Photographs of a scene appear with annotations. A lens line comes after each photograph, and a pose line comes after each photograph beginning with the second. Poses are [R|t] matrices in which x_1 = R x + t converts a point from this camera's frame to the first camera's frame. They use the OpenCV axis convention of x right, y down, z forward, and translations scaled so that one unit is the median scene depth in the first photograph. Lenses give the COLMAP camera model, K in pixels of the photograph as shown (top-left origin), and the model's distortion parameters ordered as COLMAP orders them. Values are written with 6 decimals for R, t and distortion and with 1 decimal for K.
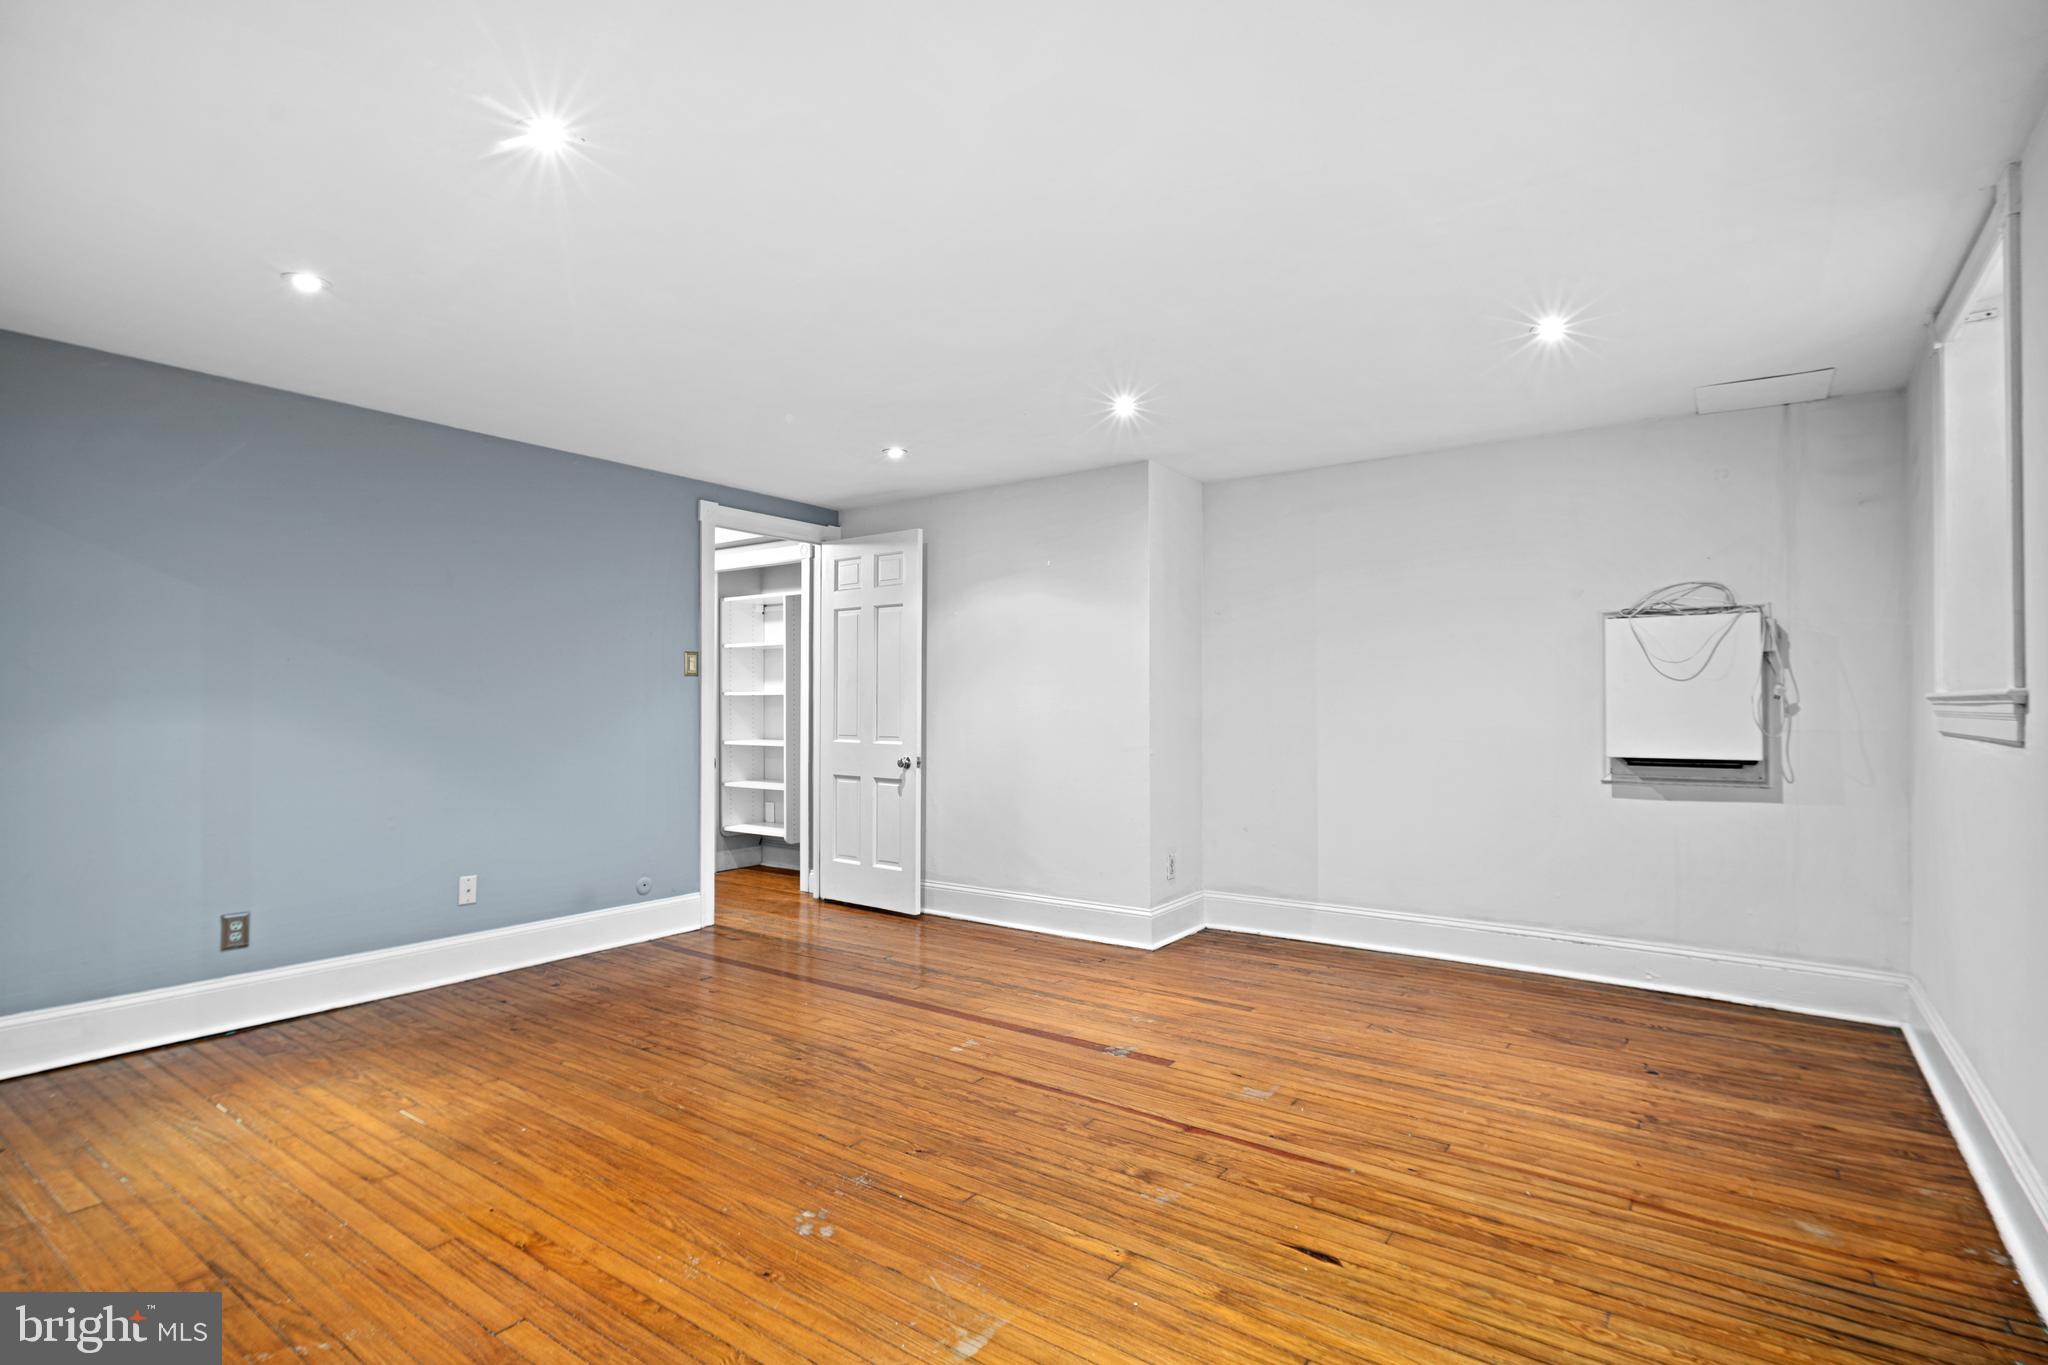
lens RADIAL K [[996.0, 0, 1026.3], [0, 996.0, 688.0], [0, 0, 1]] dist [0.000835, -0.000074]
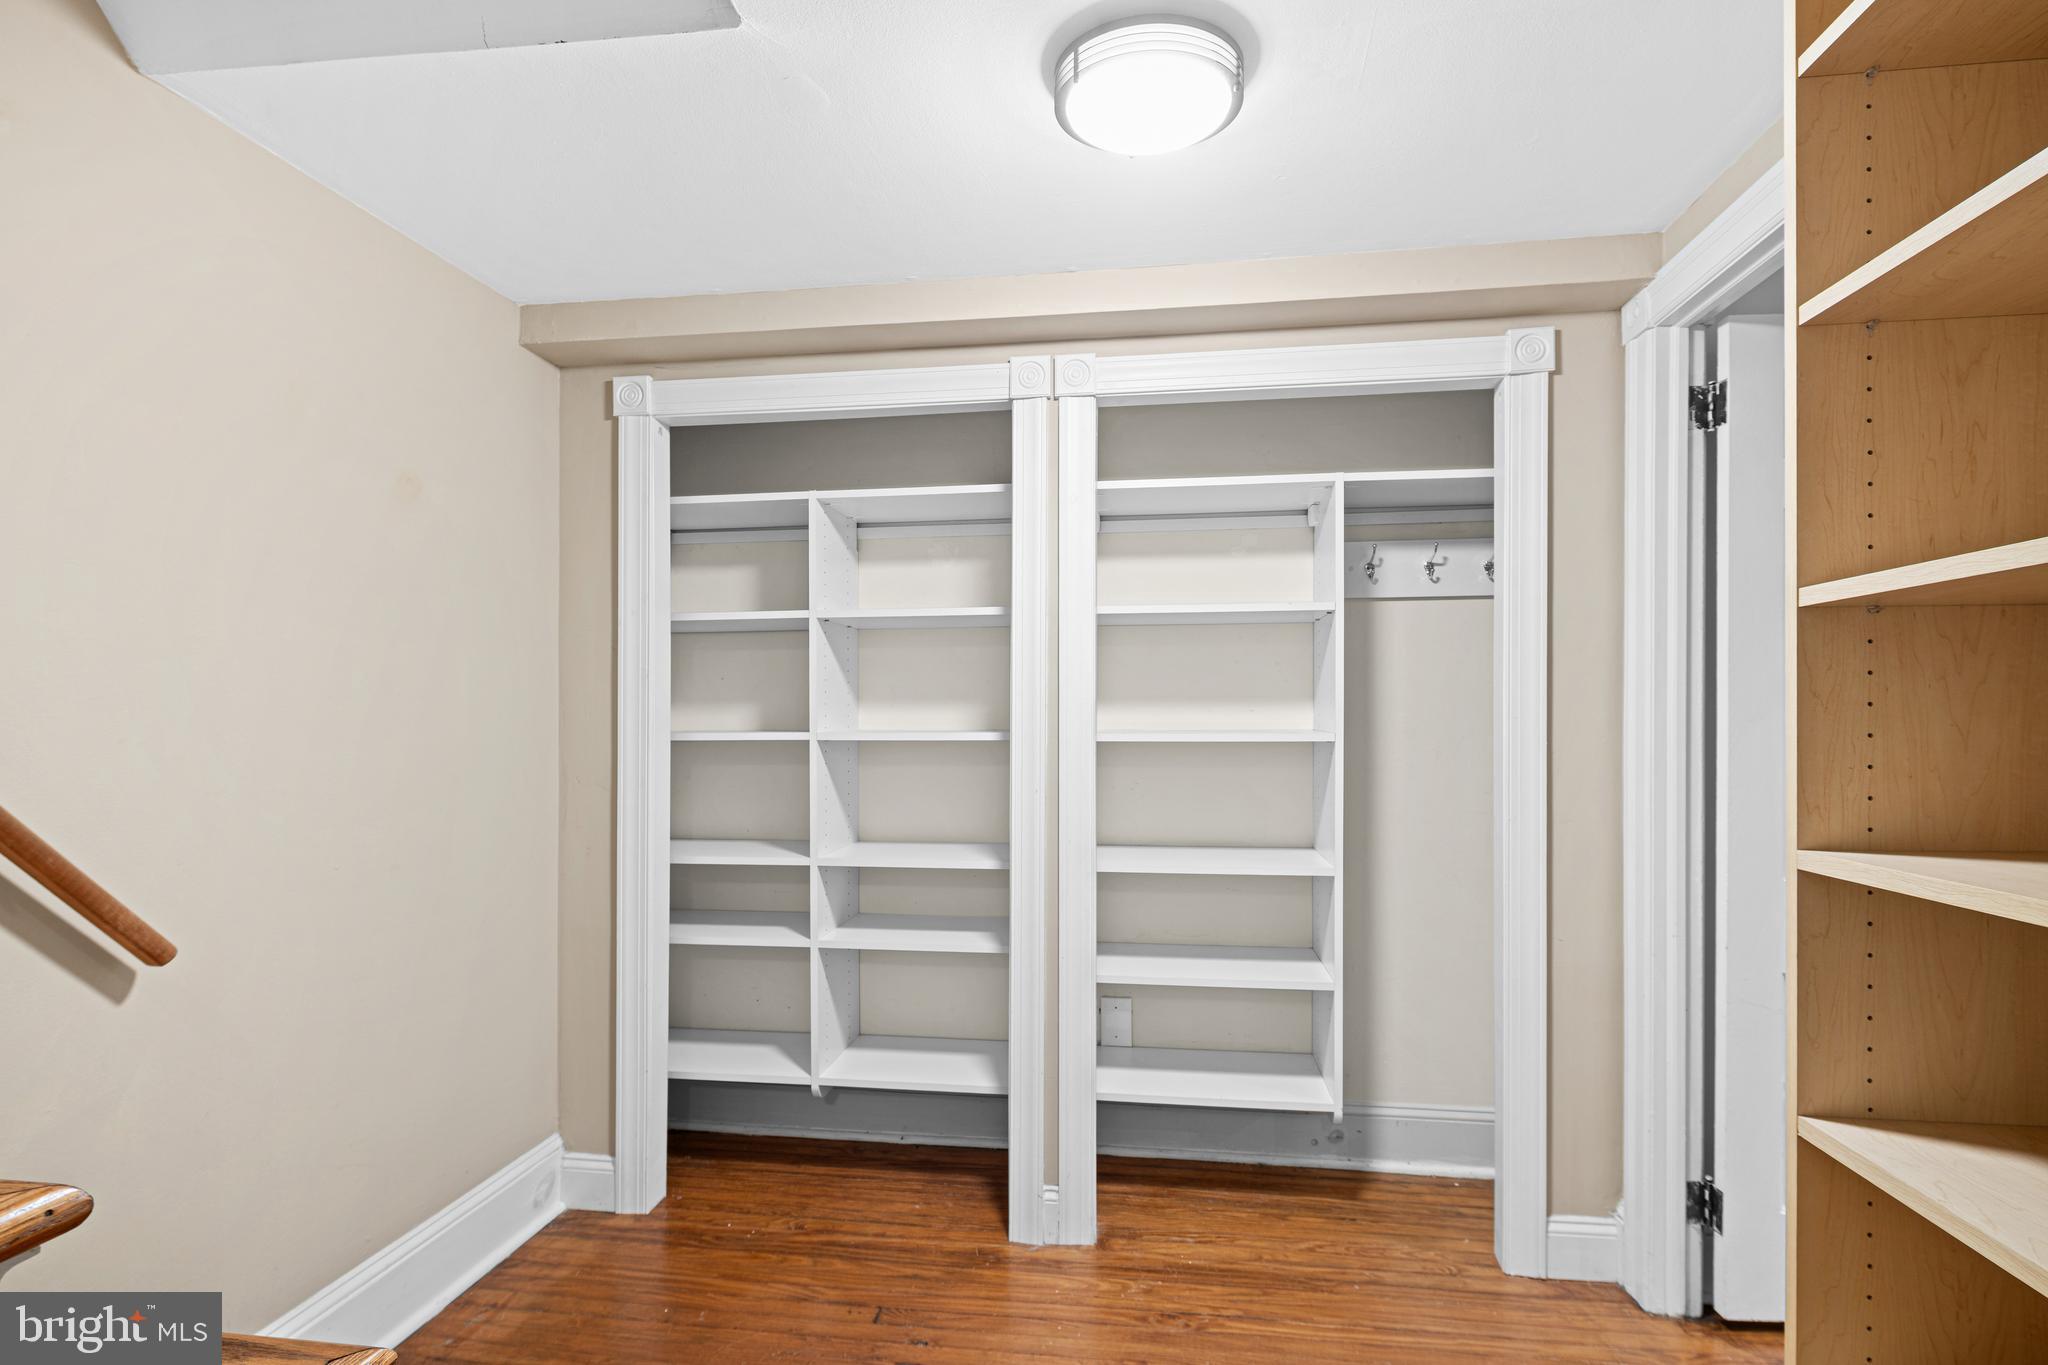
lens RADIAL K [[1024.5, 0, 1025.2], [0, 1024.5, 707.9], [0, 0, 1]] dist [-0.000038, -0.000199]
pose [[0.886378, 0.001151, 0.462960, -0.535382], [-0.004669, 0.999968, 0.006452, -0.007667], [-0.462938, -0.007881, 0.886356, 0.695235]]
